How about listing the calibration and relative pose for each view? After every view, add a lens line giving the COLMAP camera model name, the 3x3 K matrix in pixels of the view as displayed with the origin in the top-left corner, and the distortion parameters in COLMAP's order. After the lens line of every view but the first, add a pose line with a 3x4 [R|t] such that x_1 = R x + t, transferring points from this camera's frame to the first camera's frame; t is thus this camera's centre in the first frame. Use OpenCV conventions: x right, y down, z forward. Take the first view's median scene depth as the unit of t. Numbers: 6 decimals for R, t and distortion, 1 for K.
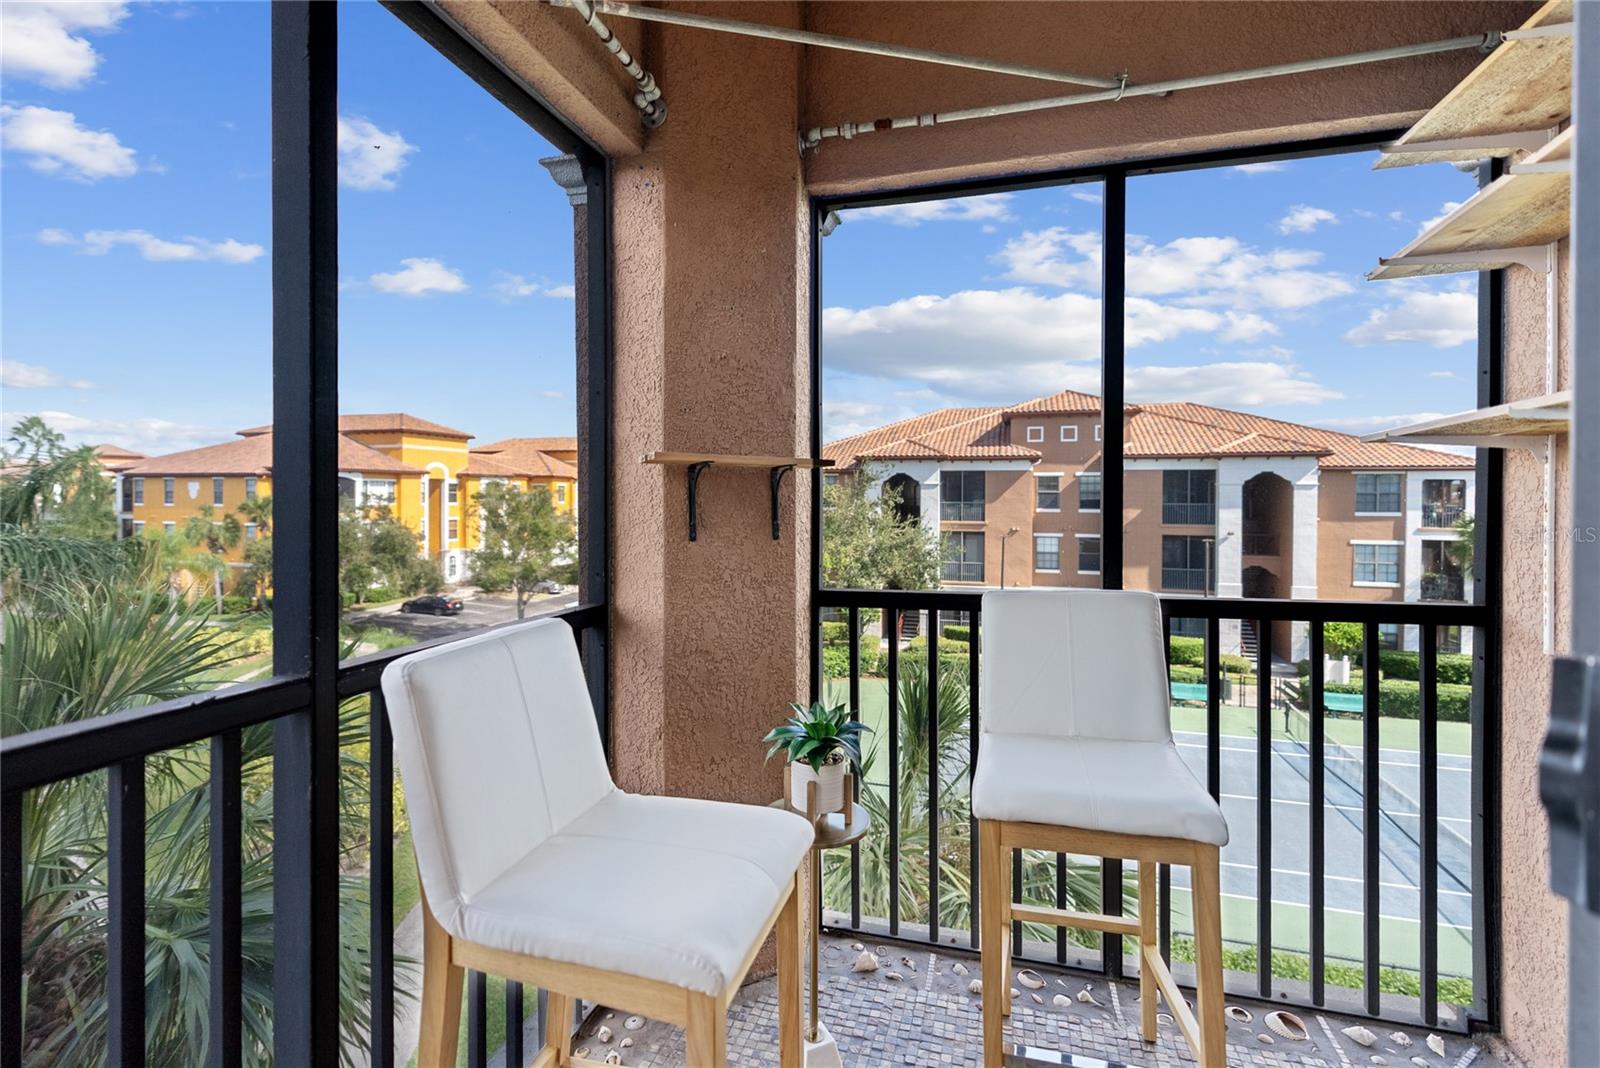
lens RADIAL K [[722.0, 0, 796.9], [0, 722.0, 490.6], [0, 0, 1]] dist [-0.000423, 0.000004]
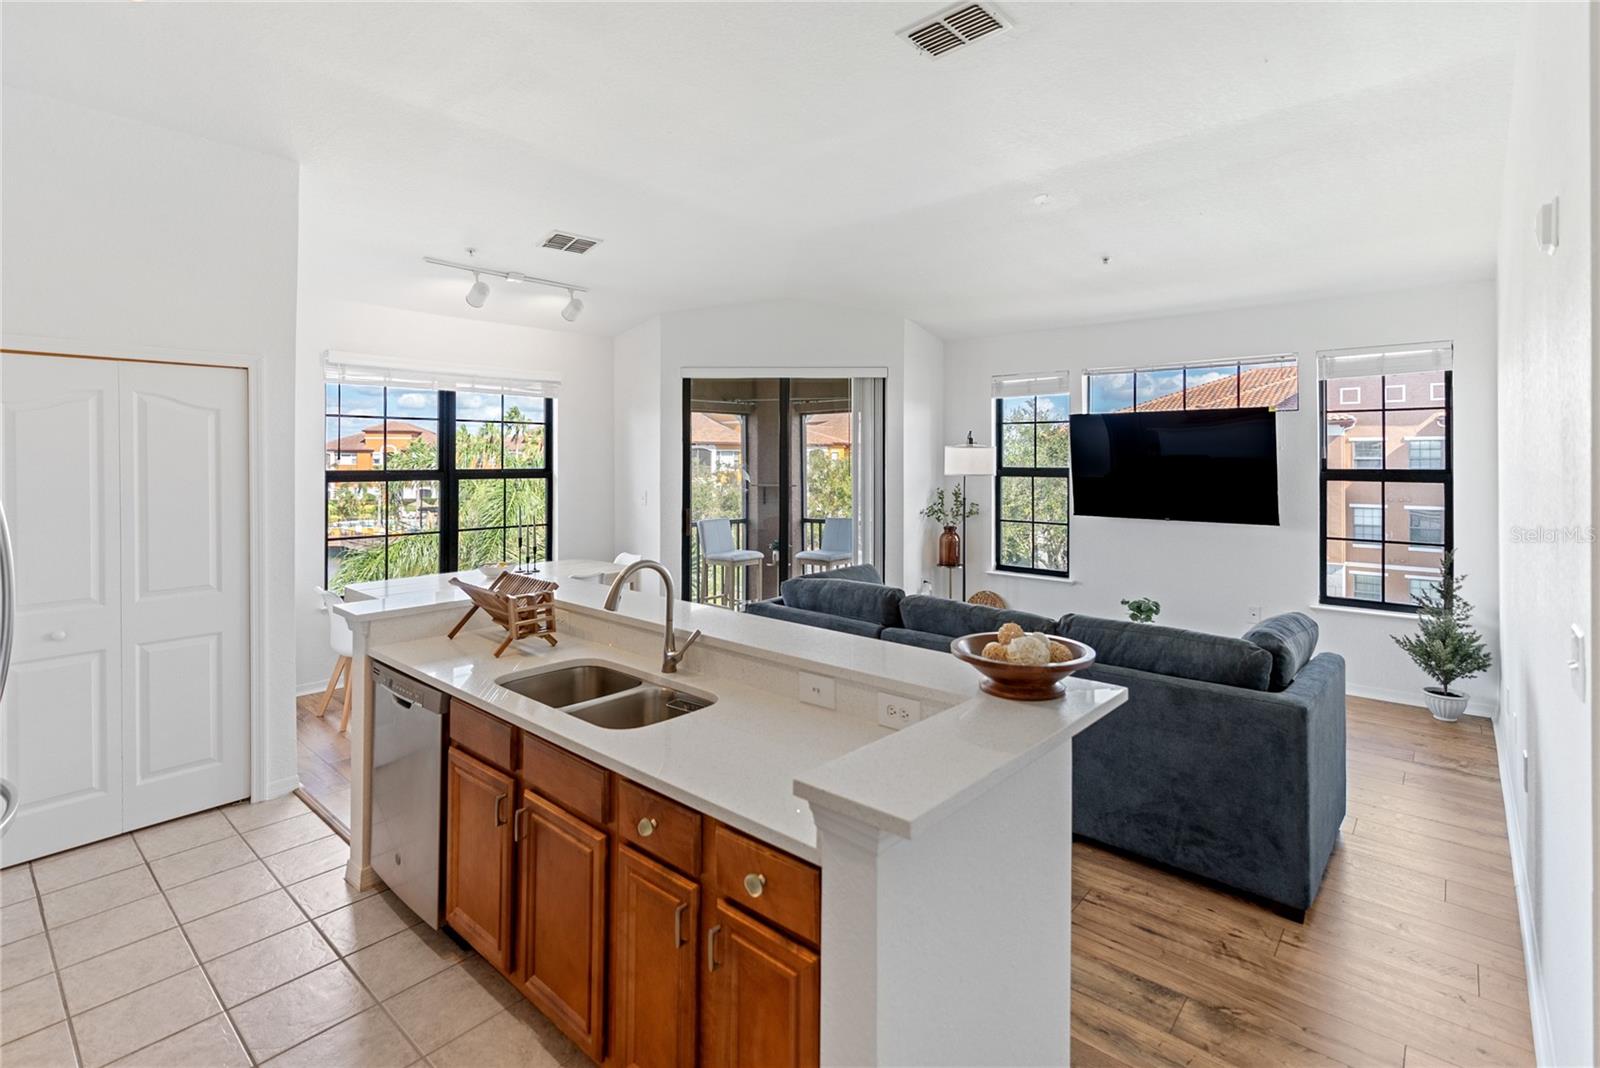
lens RADIAL K [[745.2, 0, 805.4], [0, 745.2, 446.8], [0, 0, 1]] dist [-0.012806, -0.000102]
pose [[0.910739, -0.012501, -0.412793, 0.096979], [0.009162, 0.999907, -0.010068, -0.011376], [0.412881, 0.005388, 0.910769, -0.149273]]
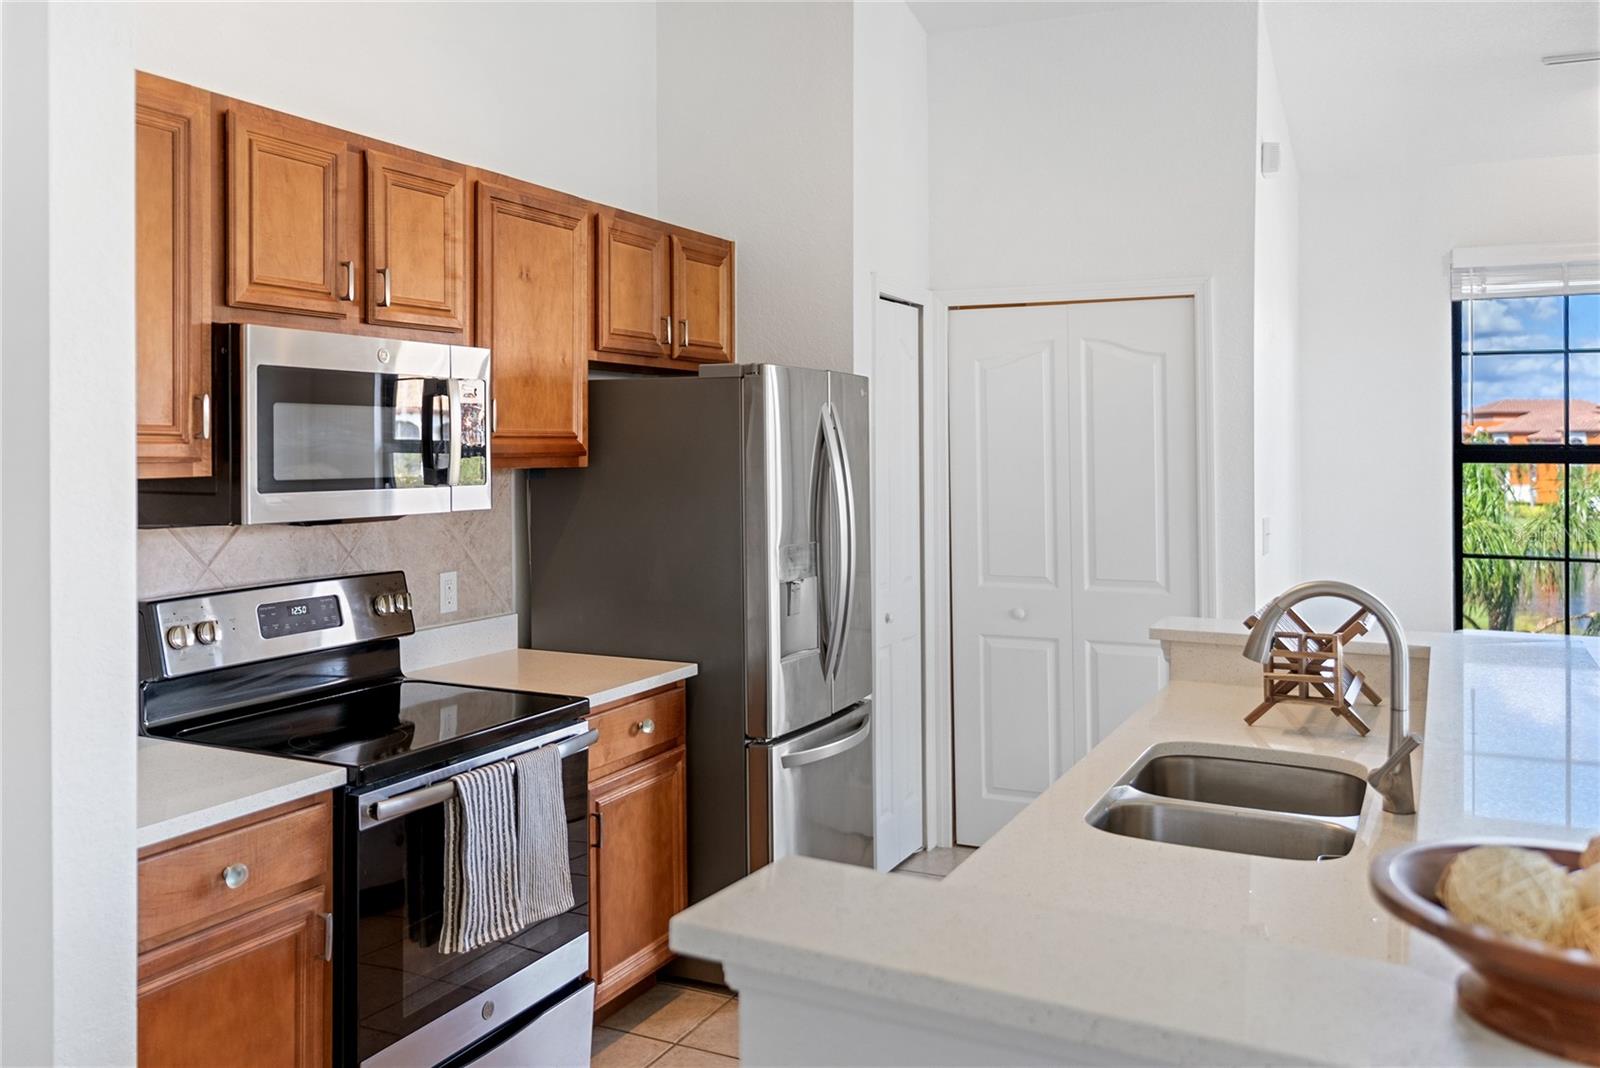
lens RADIAL K [[1322.2, 0, 797.8], [0, 1322.2, 440.3], [0, 0, 1]] dist [0.004811, -0.005620]
pose [[-0.165093, -0.009507, -0.986232, 0.121661], [0.004436, 0.999936, -0.010382, -0.008213], [0.986268, -0.006089, -0.165040, -0.110157]]
